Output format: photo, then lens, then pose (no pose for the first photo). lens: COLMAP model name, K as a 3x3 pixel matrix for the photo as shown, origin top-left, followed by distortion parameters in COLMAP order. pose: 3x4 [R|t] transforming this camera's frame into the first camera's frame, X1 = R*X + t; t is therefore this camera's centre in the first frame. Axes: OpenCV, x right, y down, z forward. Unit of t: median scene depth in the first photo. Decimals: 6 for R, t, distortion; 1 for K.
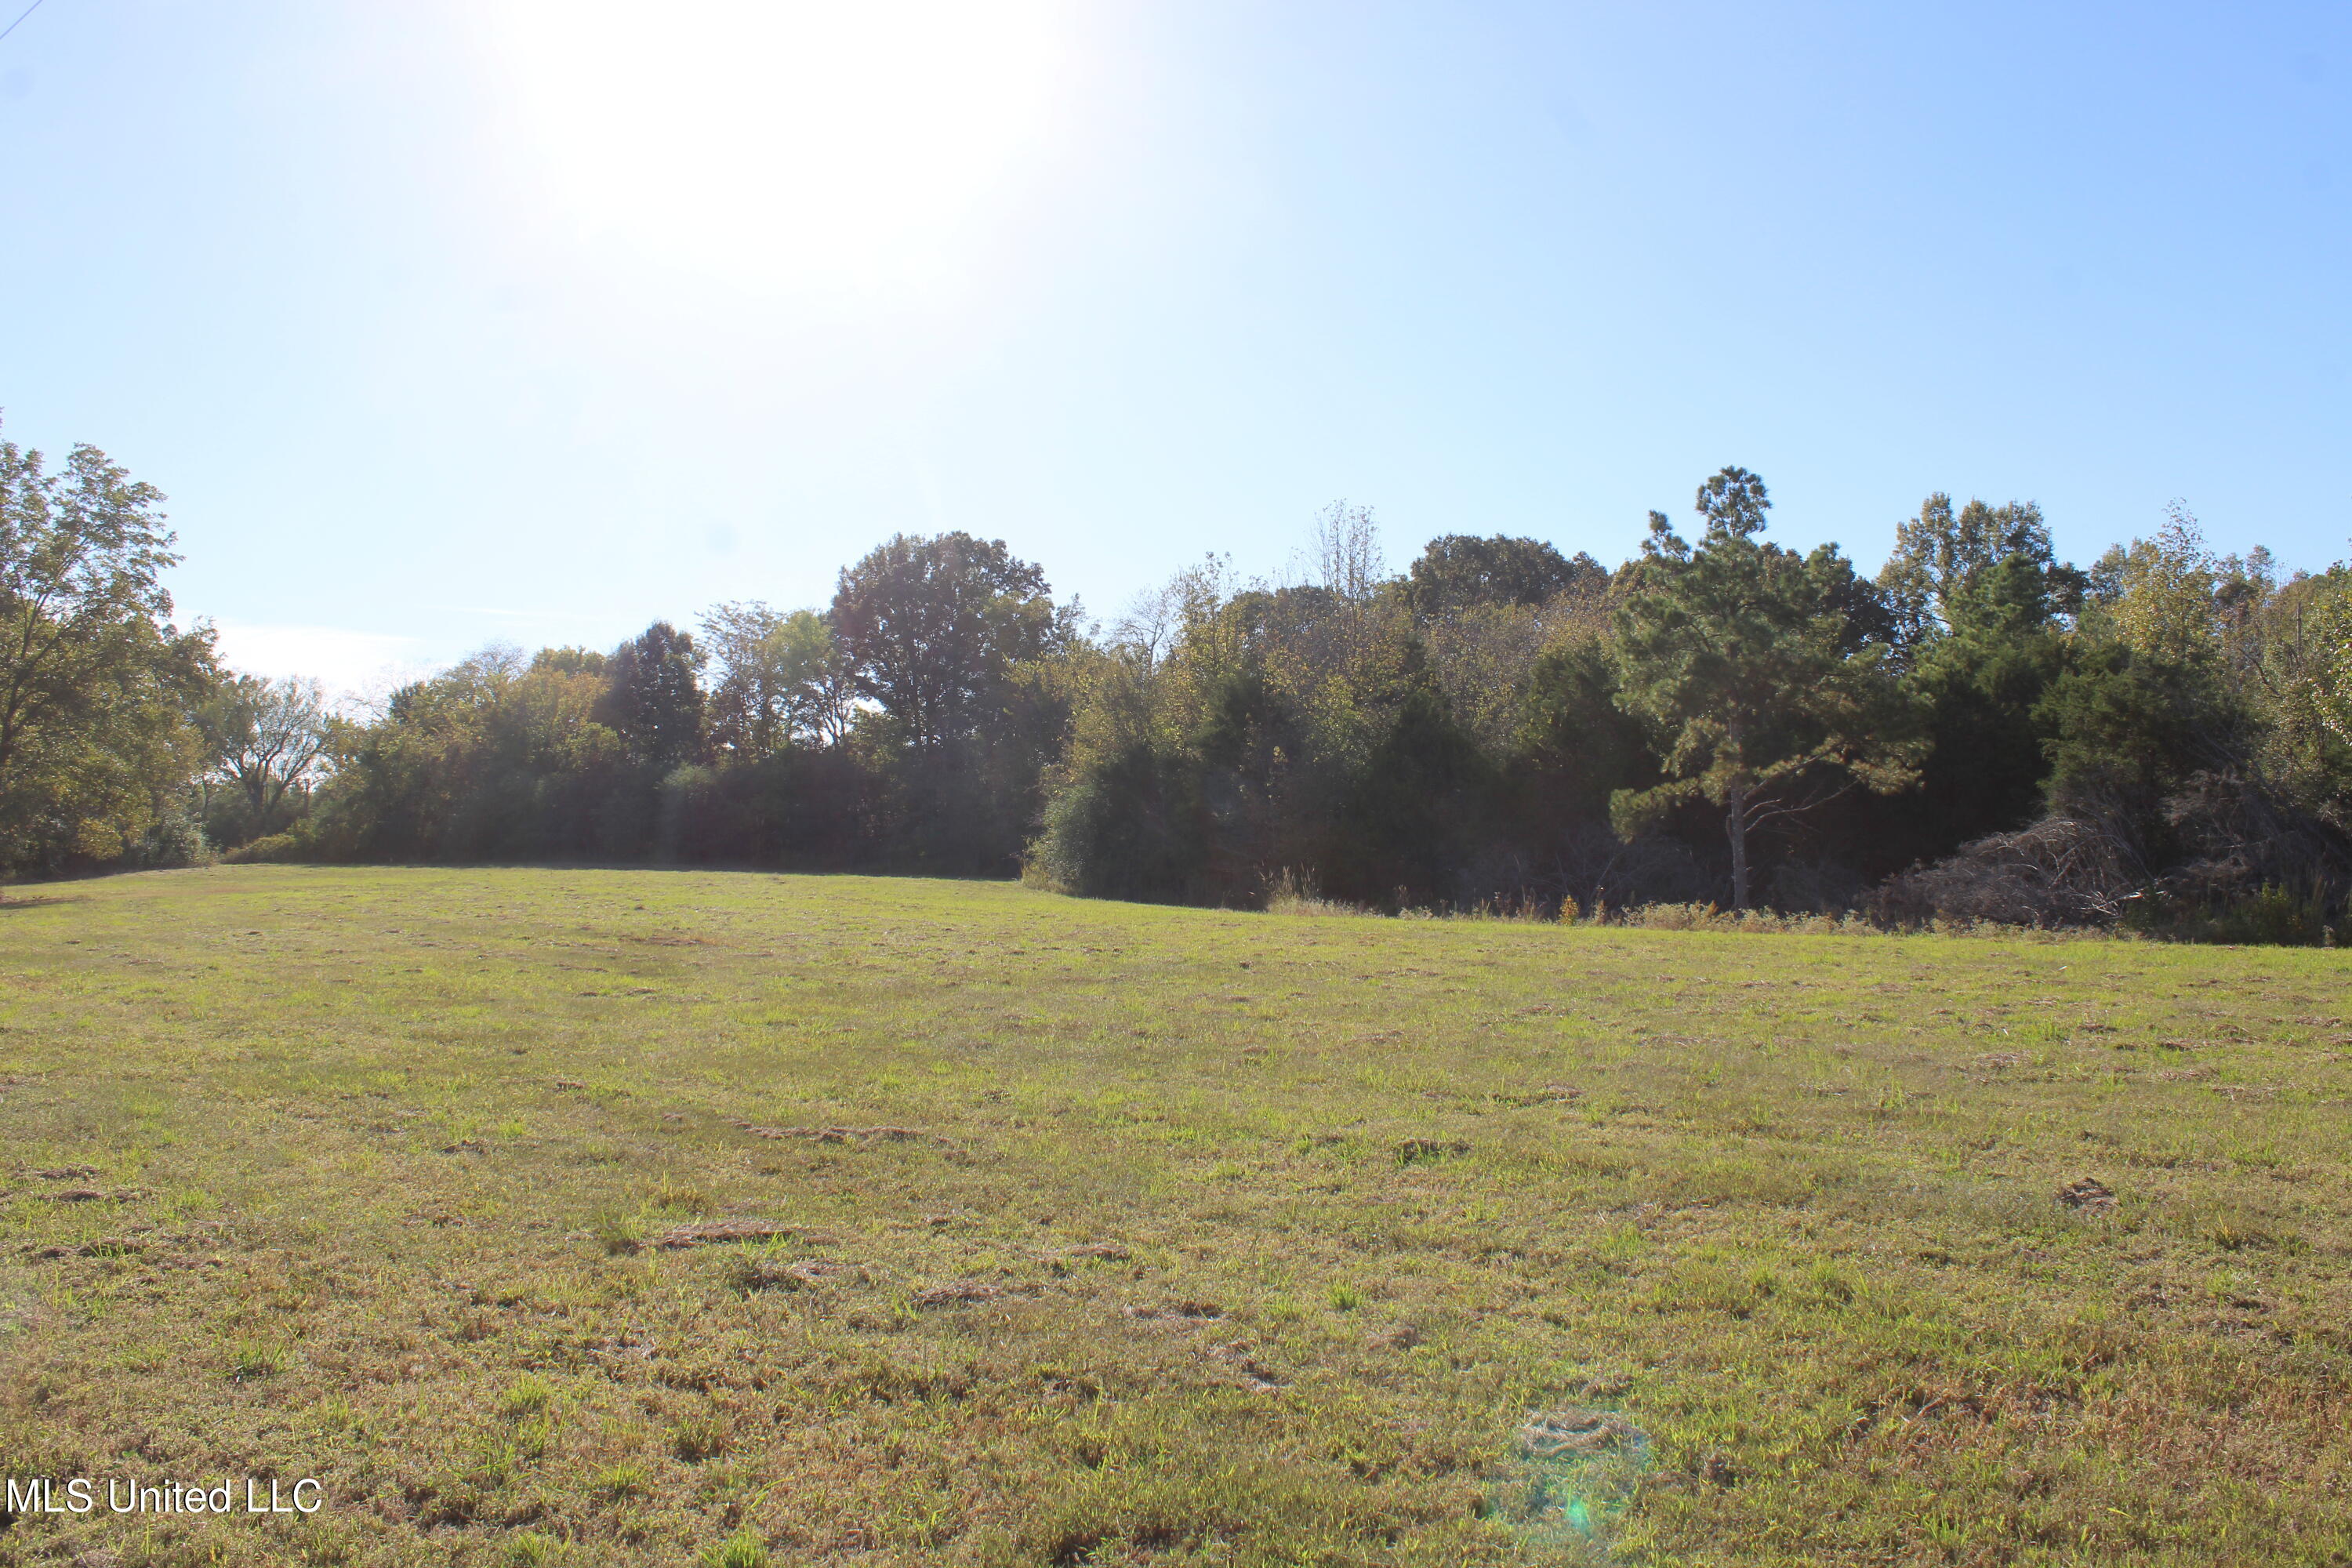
lens RADIAL K [[1942.9, 0, 1190.8], [0, 1942.9, 753.6], [0, 0, 1]] dist [-0.137727, 0.078859]
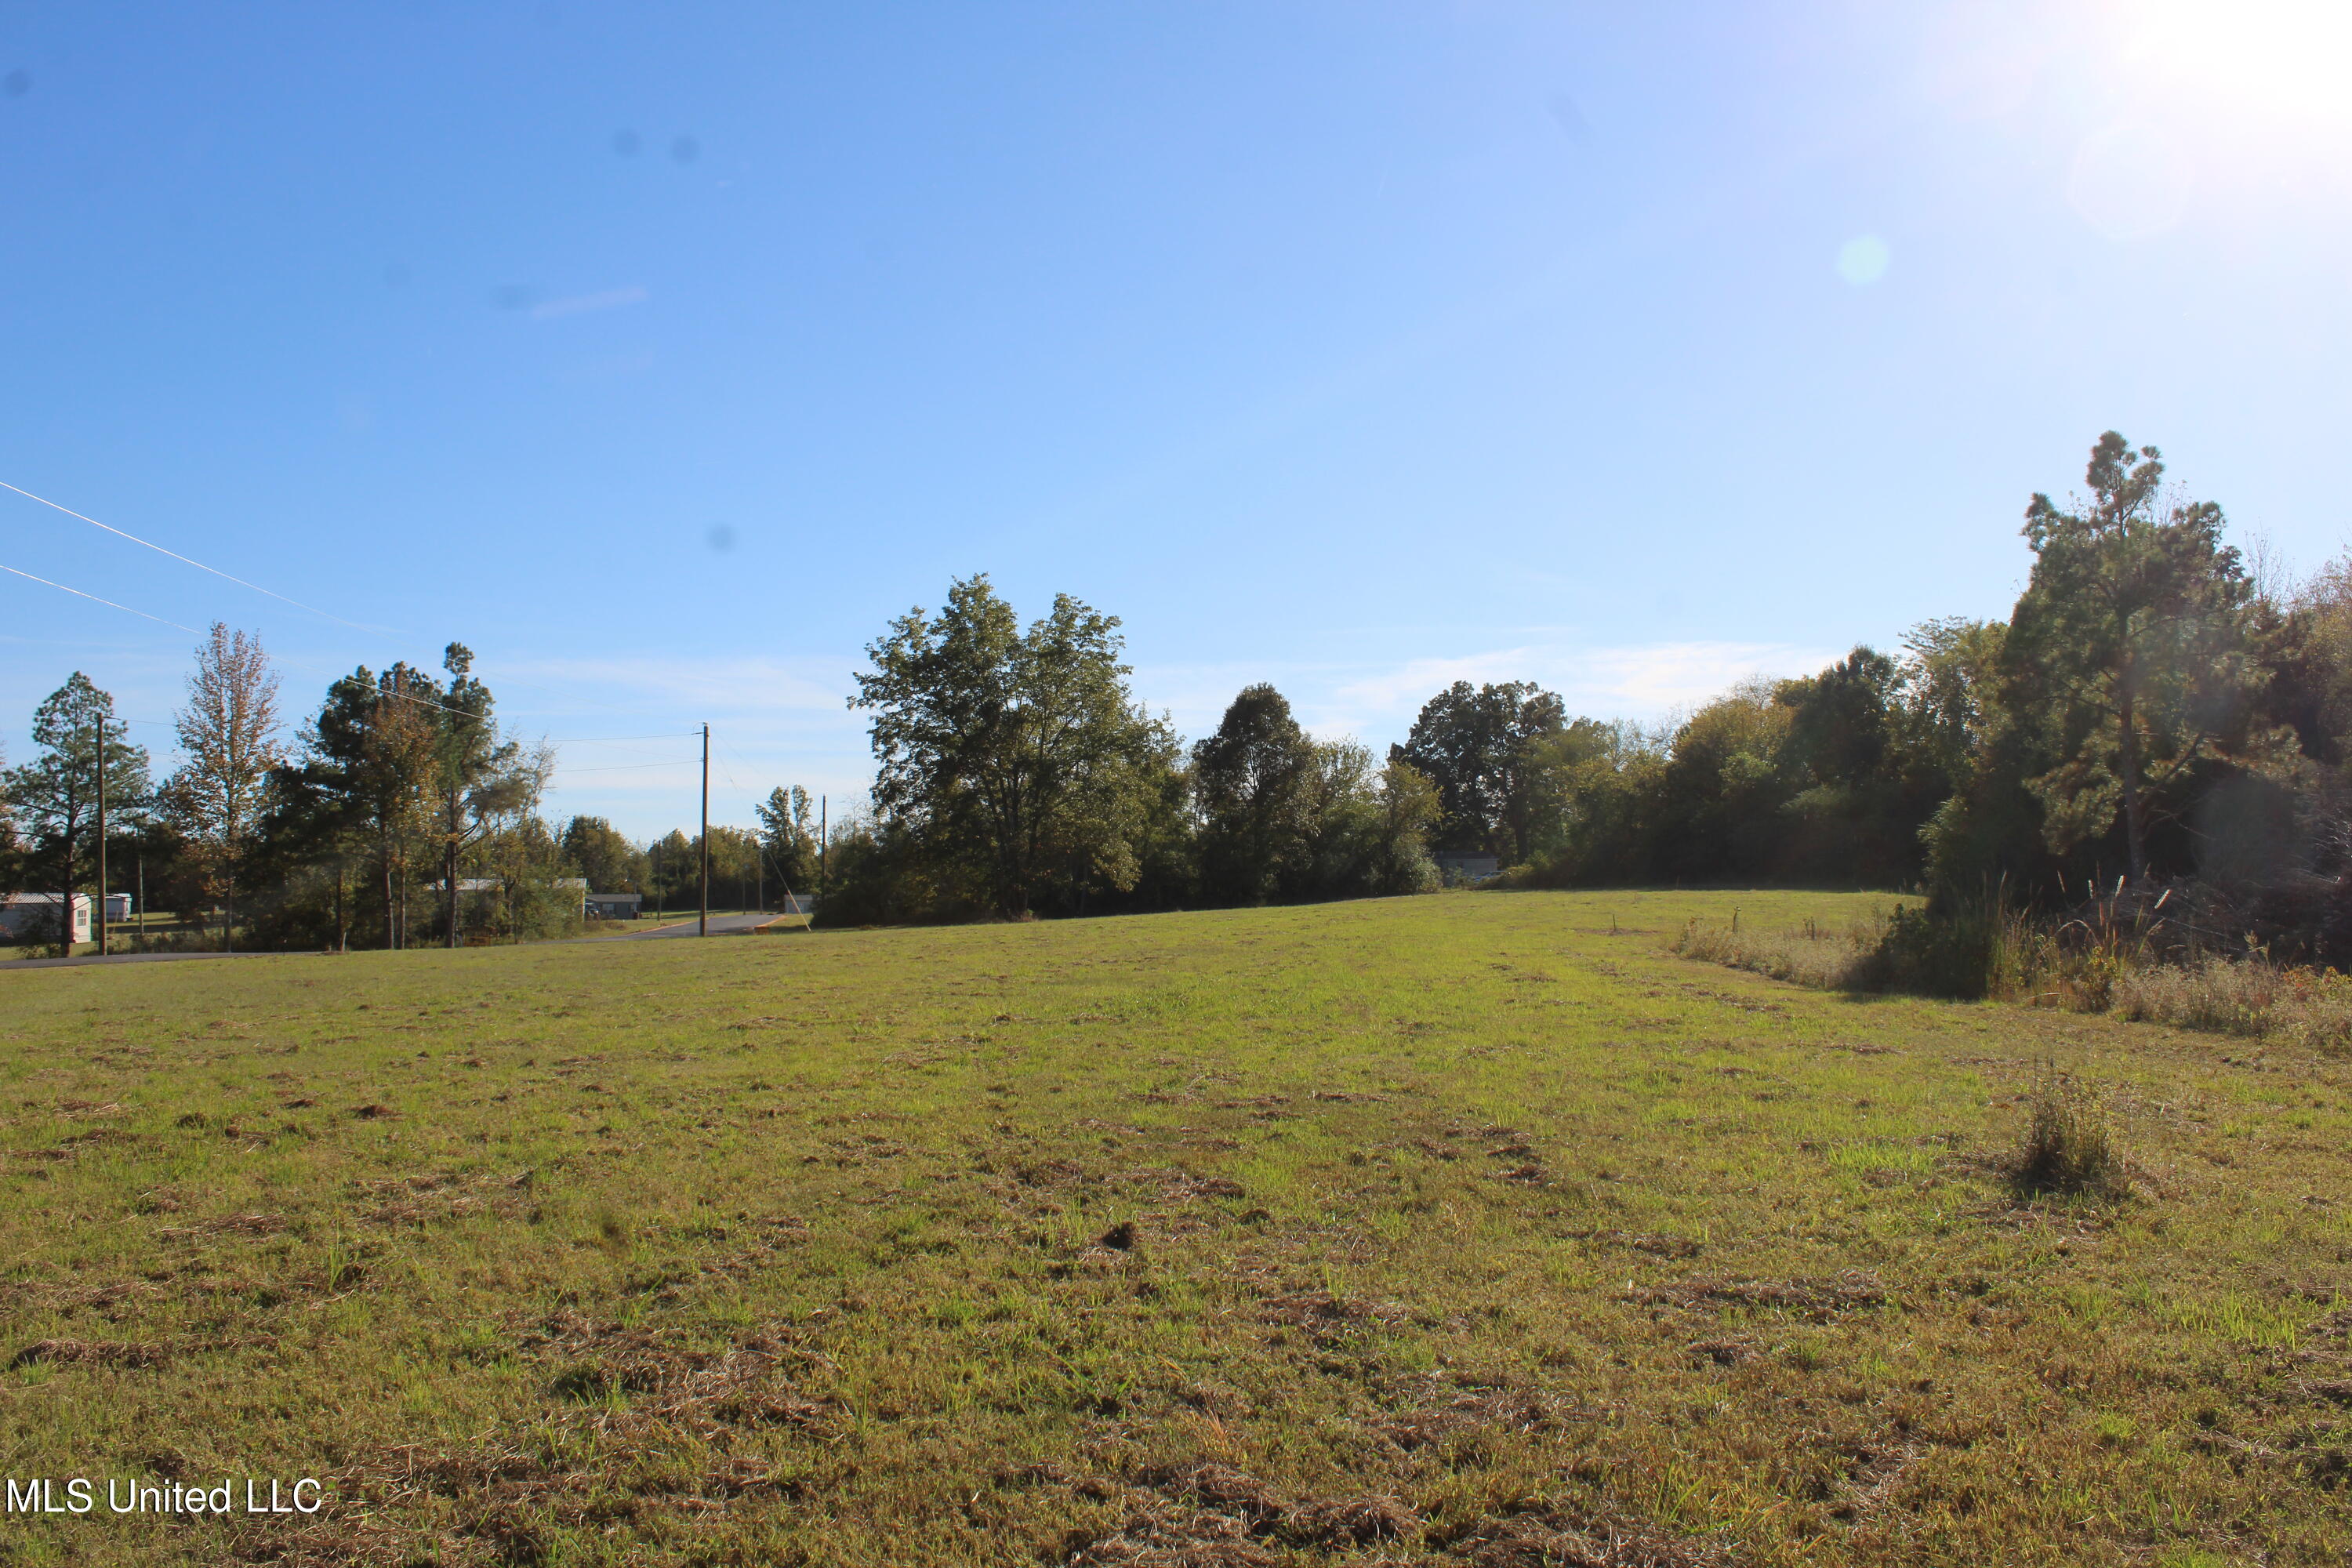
lens RADIAL K [[1942.9, 0, 1190.8], [0, 1942.9, 753.6], [0, 0, 1]] dist [-0.137727, 0.078859]
pose [[0.694420, -0.061915, -0.716902, 0.441214], [0.057866, 0.997870, -0.030129, -0.000479], [0.717240, -0.020562, 0.696523, 0.074013]]
